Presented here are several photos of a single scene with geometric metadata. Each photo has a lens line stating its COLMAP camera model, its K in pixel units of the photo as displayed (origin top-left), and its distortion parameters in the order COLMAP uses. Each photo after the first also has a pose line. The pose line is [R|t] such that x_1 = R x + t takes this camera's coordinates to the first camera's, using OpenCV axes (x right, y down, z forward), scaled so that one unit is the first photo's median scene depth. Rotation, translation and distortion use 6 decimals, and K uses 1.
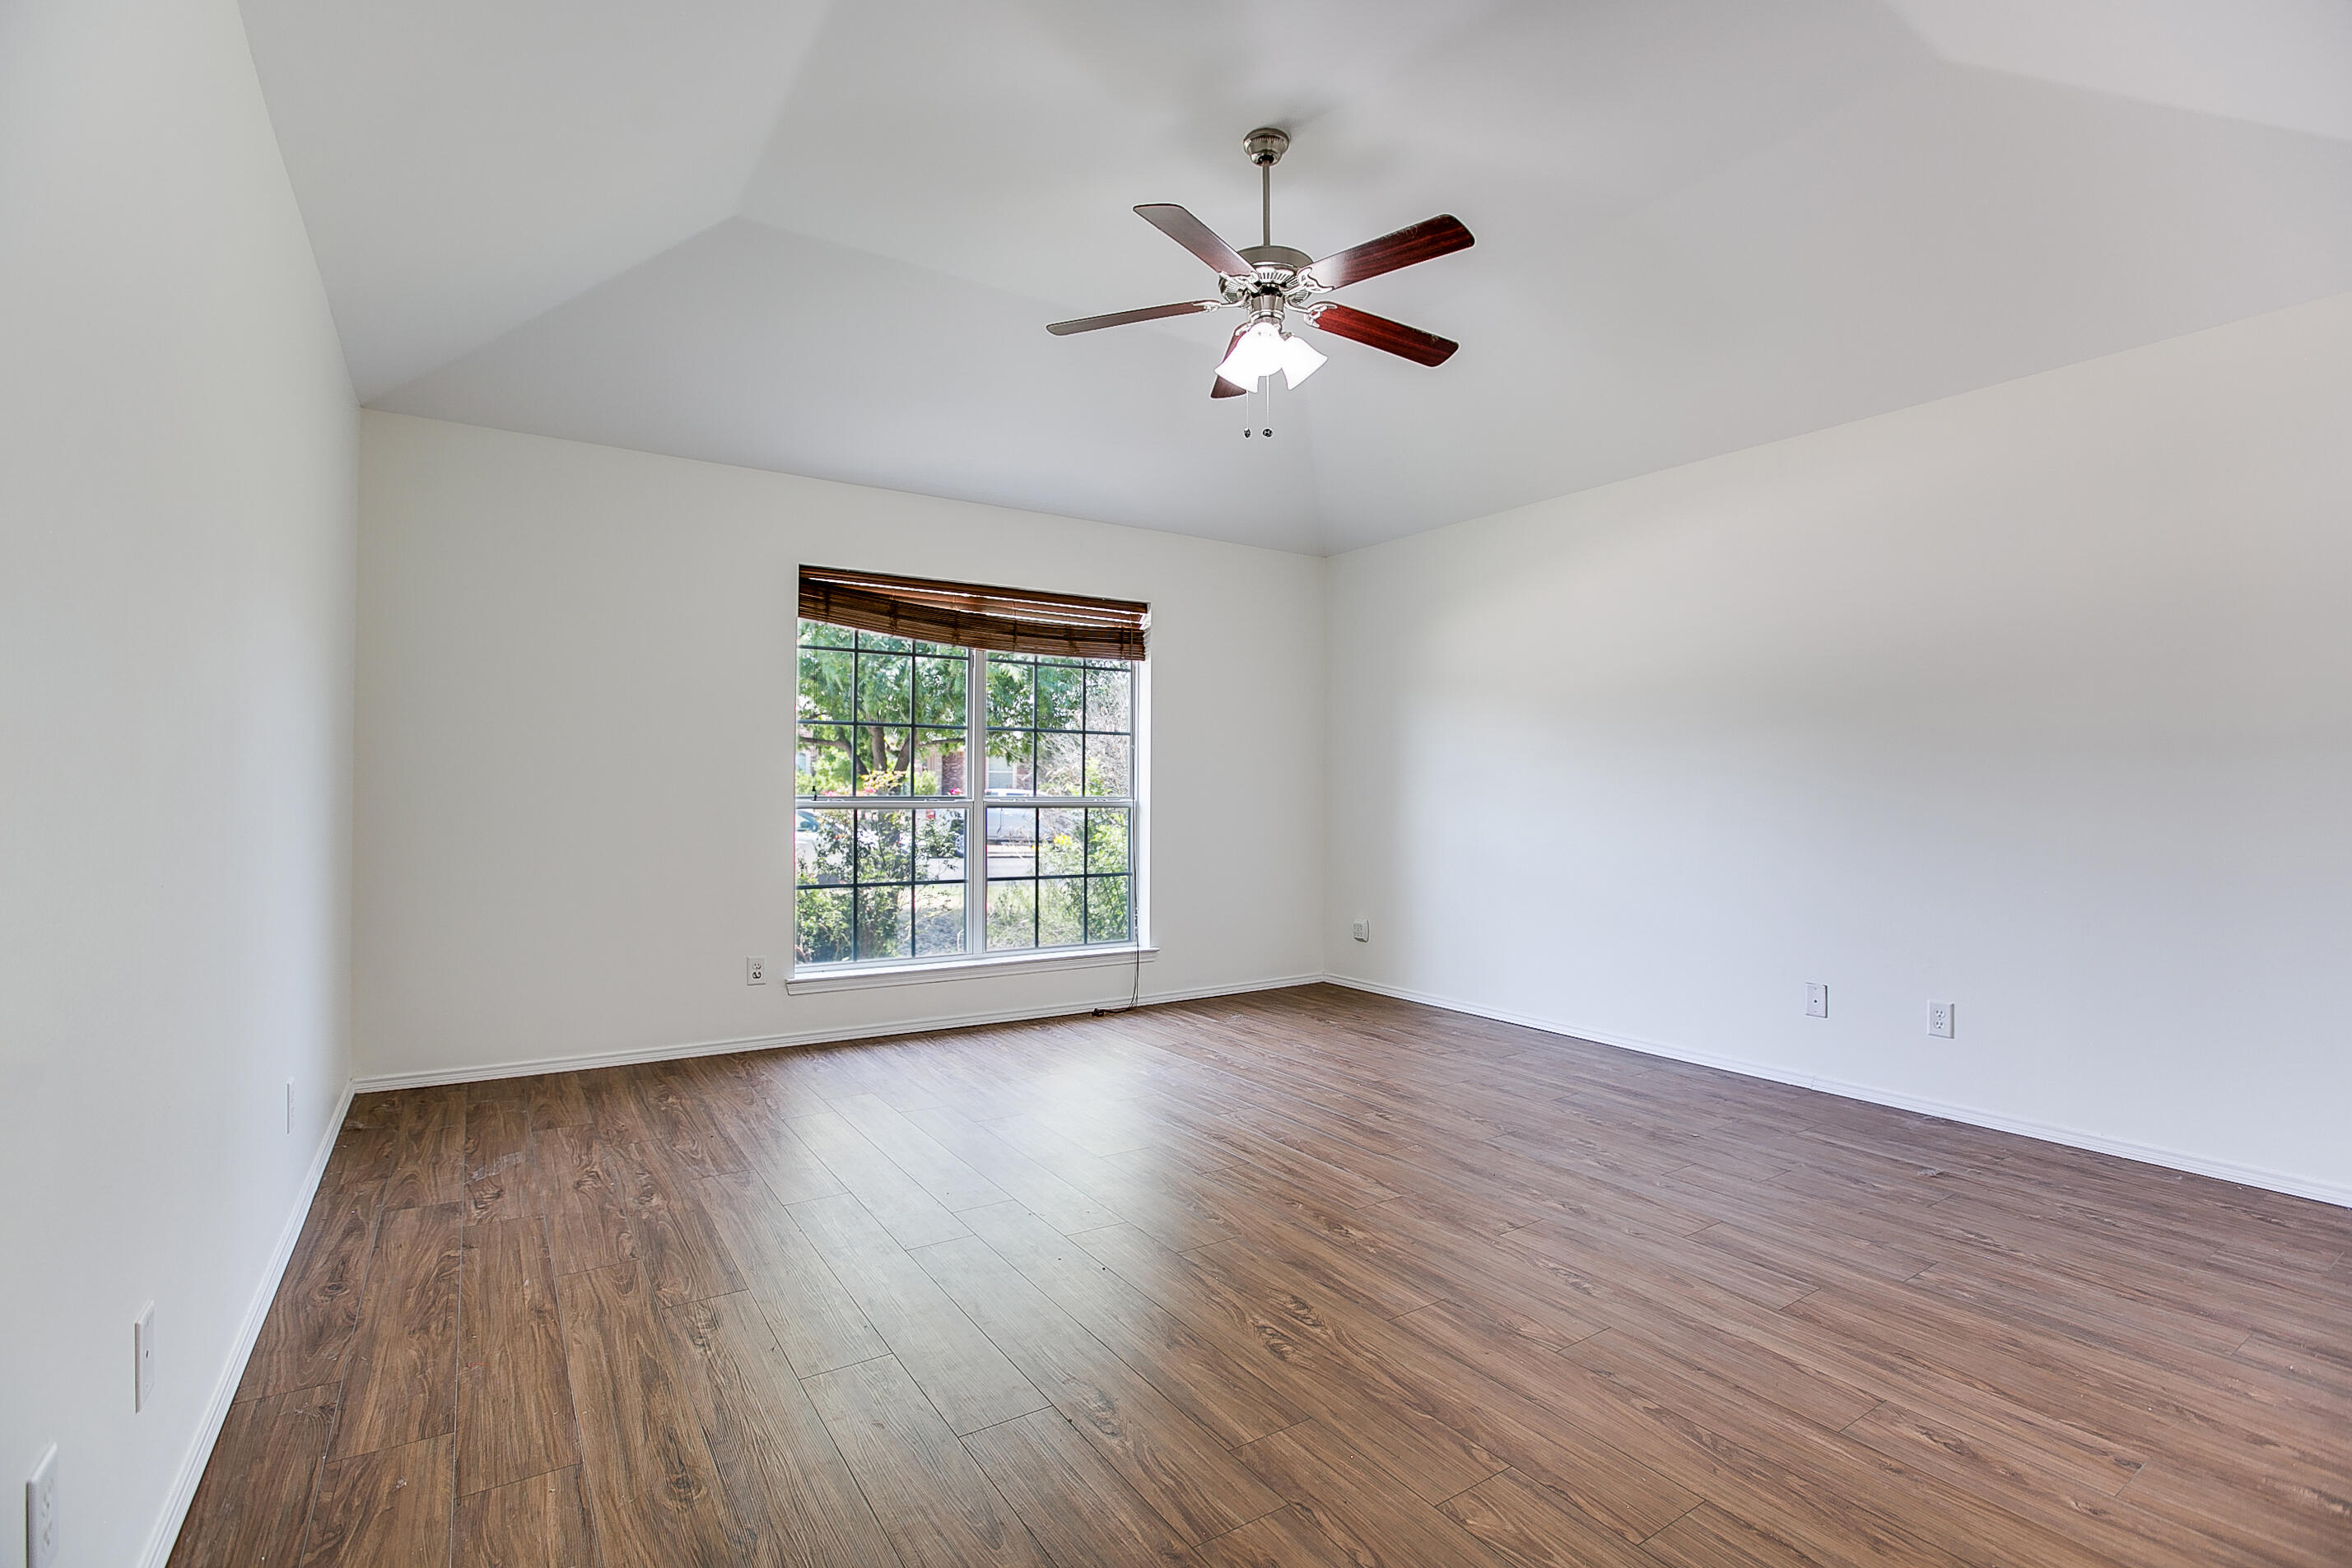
lens RADIAL K [[1066.6, 0, 1175.2], [0, 1066.6, 779.1], [0, 0, 1]] dist [-0.028358, 0.001237]
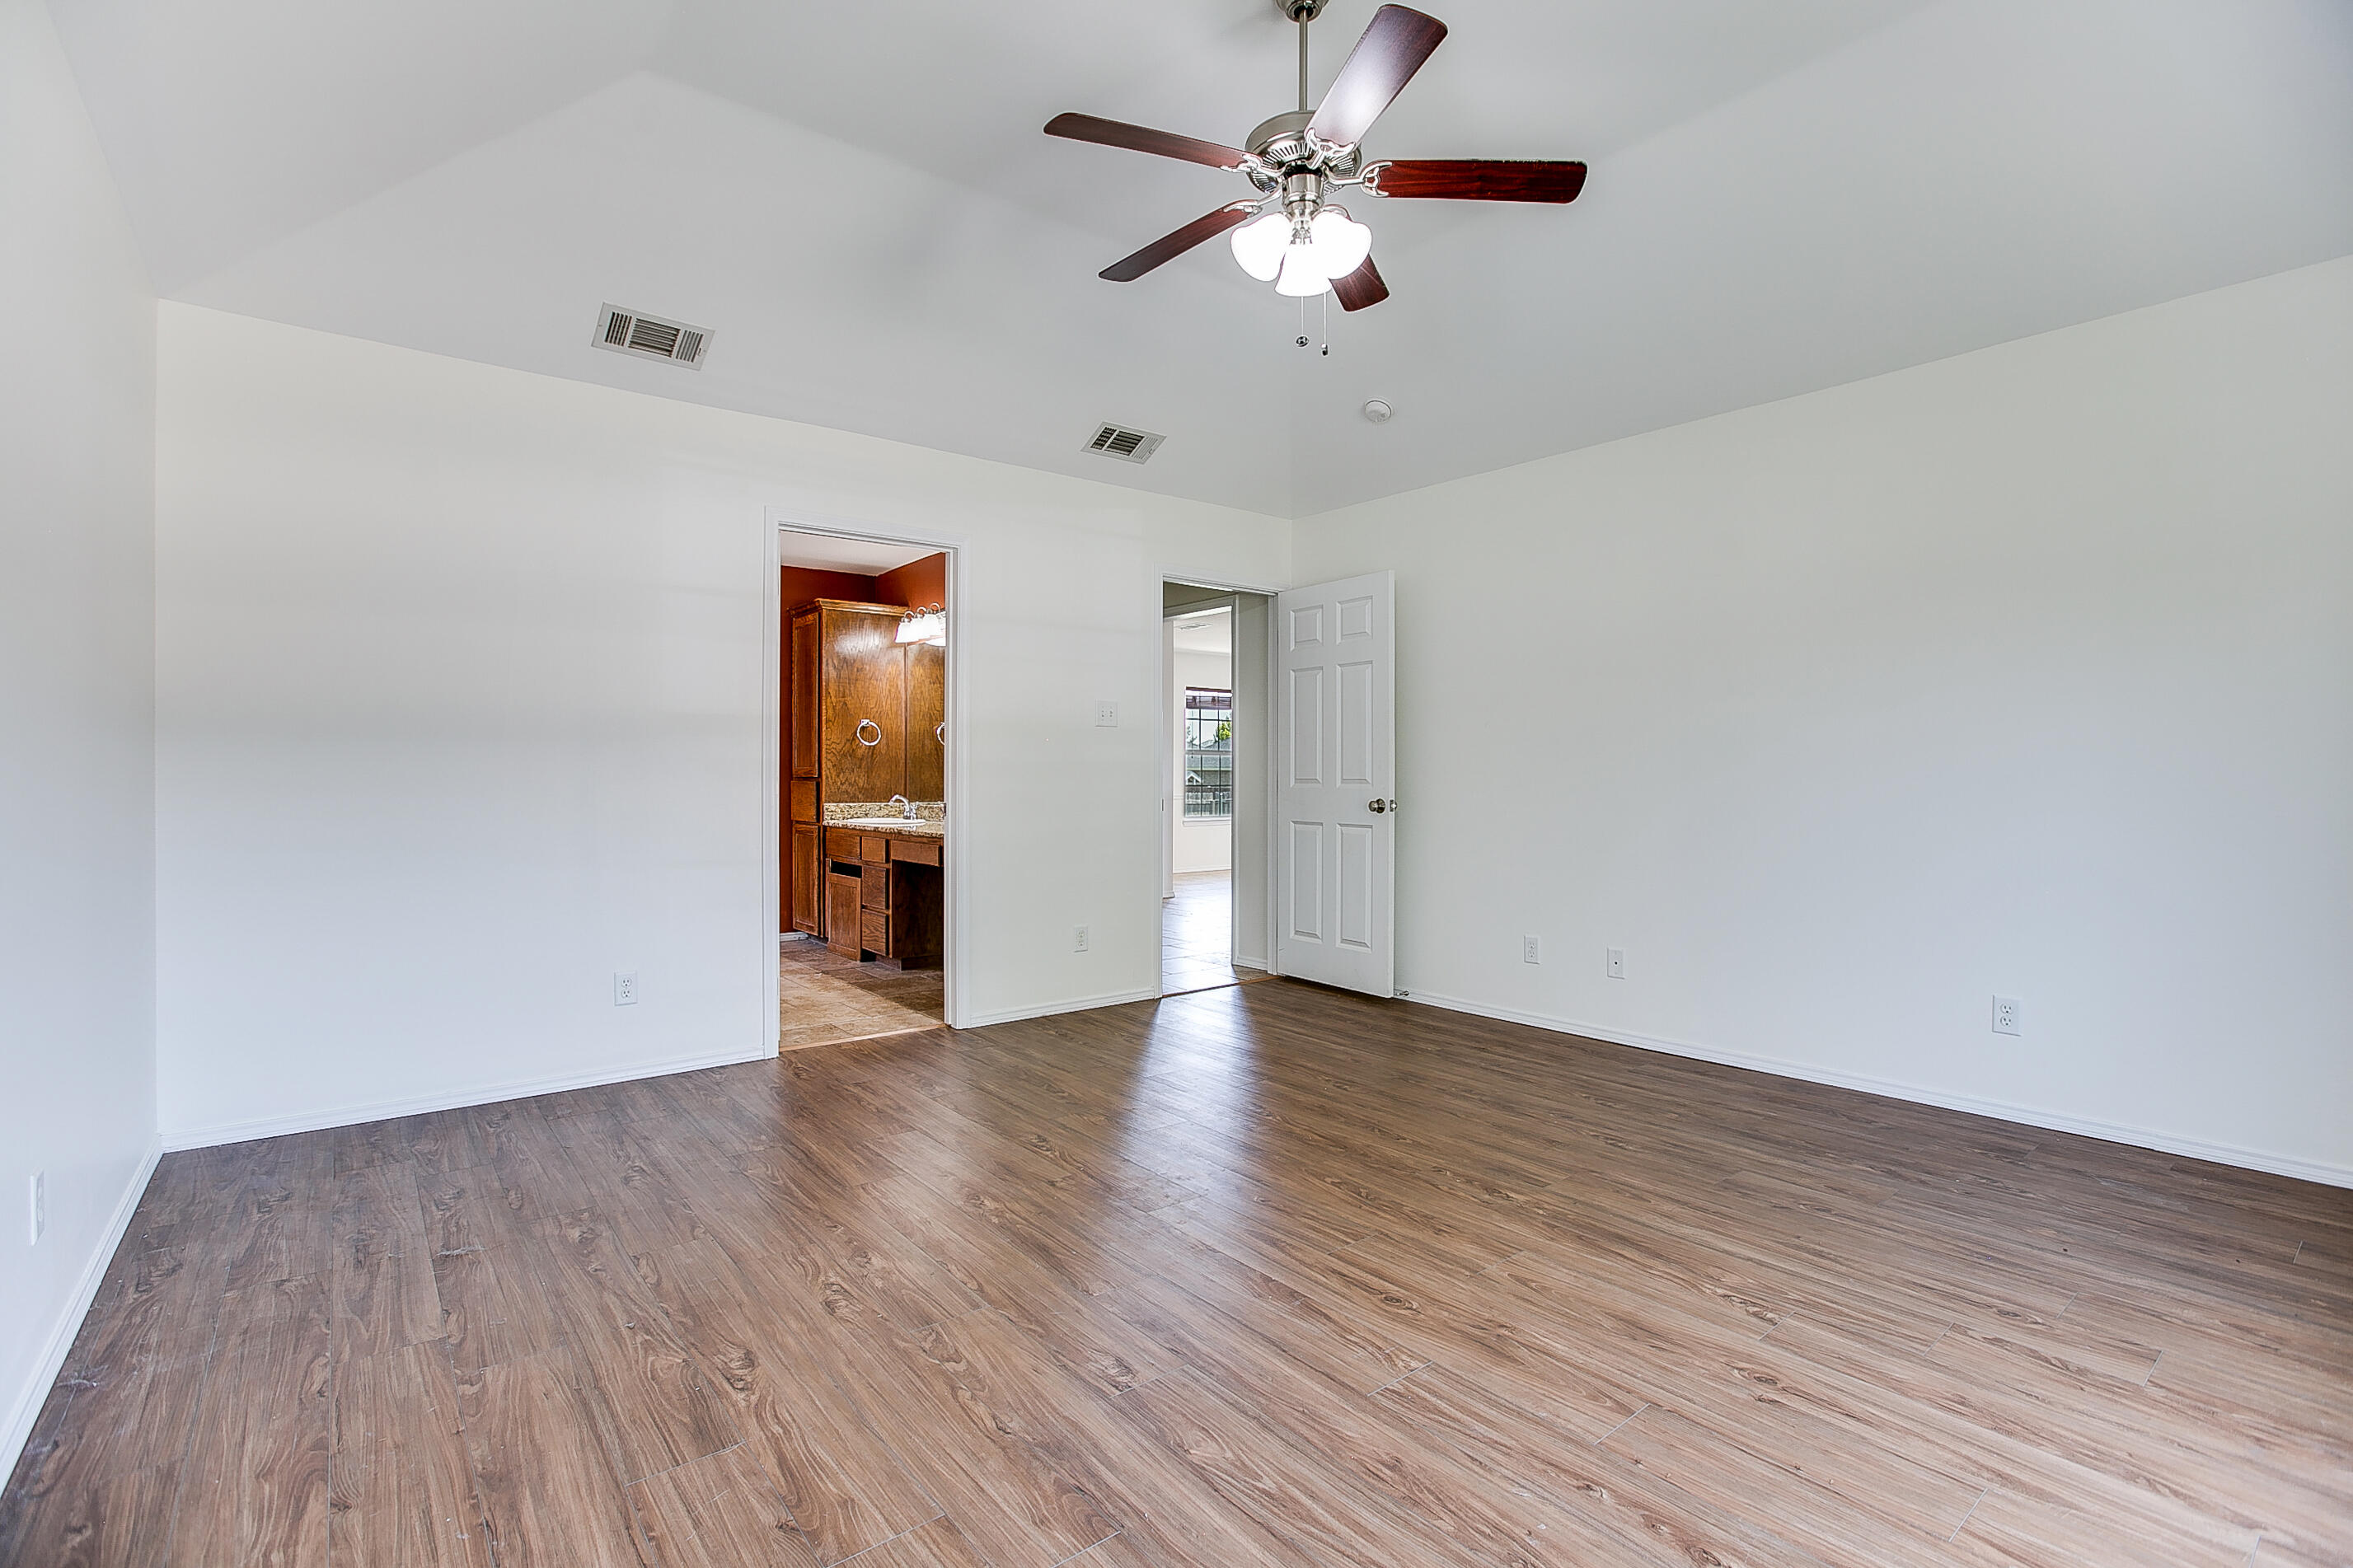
lens RADIAL K [[1067.0, 0, 1166.9], [0, 1067.0, 779.2], [0, 0, 1]] dist [-0.028358, 0.001237]
pose [[-0.996560, -0.005268, -0.082711, 0.259860], [-0.004242, 0.999912, -0.012580, 0.029100], [0.082770, -0.012185, -0.996494, 1.819852]]
